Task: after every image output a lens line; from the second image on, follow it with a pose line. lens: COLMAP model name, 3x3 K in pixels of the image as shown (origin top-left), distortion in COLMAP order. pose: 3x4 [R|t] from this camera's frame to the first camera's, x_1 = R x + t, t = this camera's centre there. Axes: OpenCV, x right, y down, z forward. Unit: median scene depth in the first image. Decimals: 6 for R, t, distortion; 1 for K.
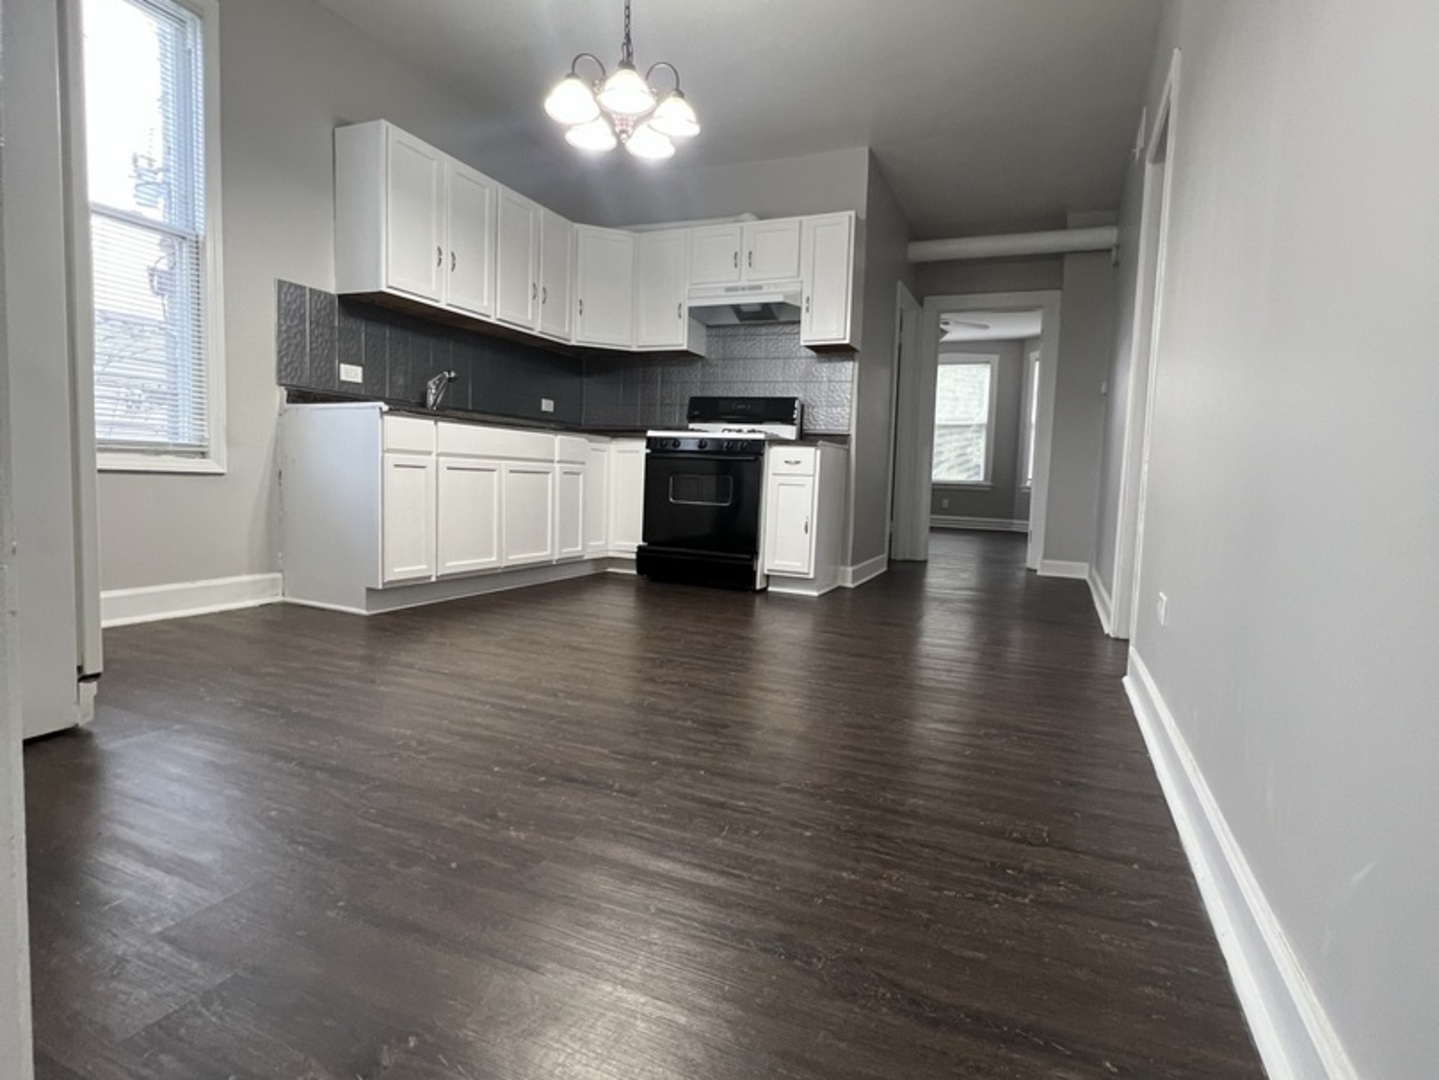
lens RADIAL K [[756.7, 0, 720.8], [0, 756.7, 537.9], [0, 0, 1]] dist [-0.002689, 0.000113]
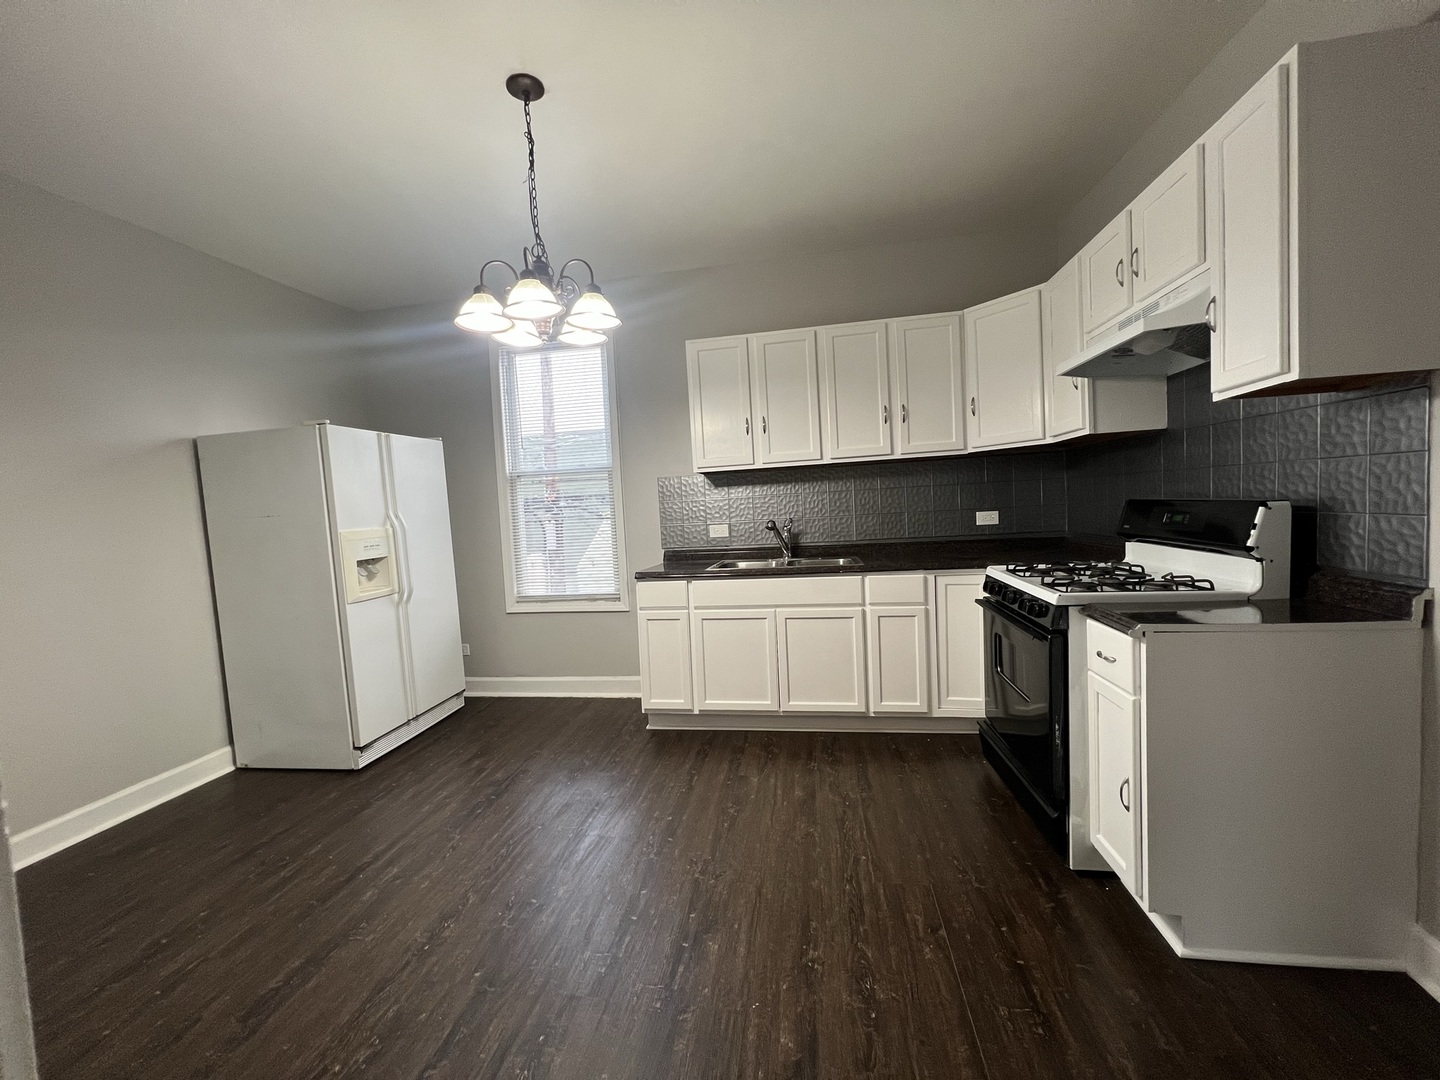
lens RADIAL K [[576.4, 0, 719.9], [0, 576.4, 538.2], [0, 0, 1]] dist [0.001189, 0.000082]
pose [[0.242825, -0.001629, -0.970069, 0.522701], [-0.018154, 0.999816, -0.006223, -0.220008], [0.969900, 0.019122, 0.242750, 0.841720]]
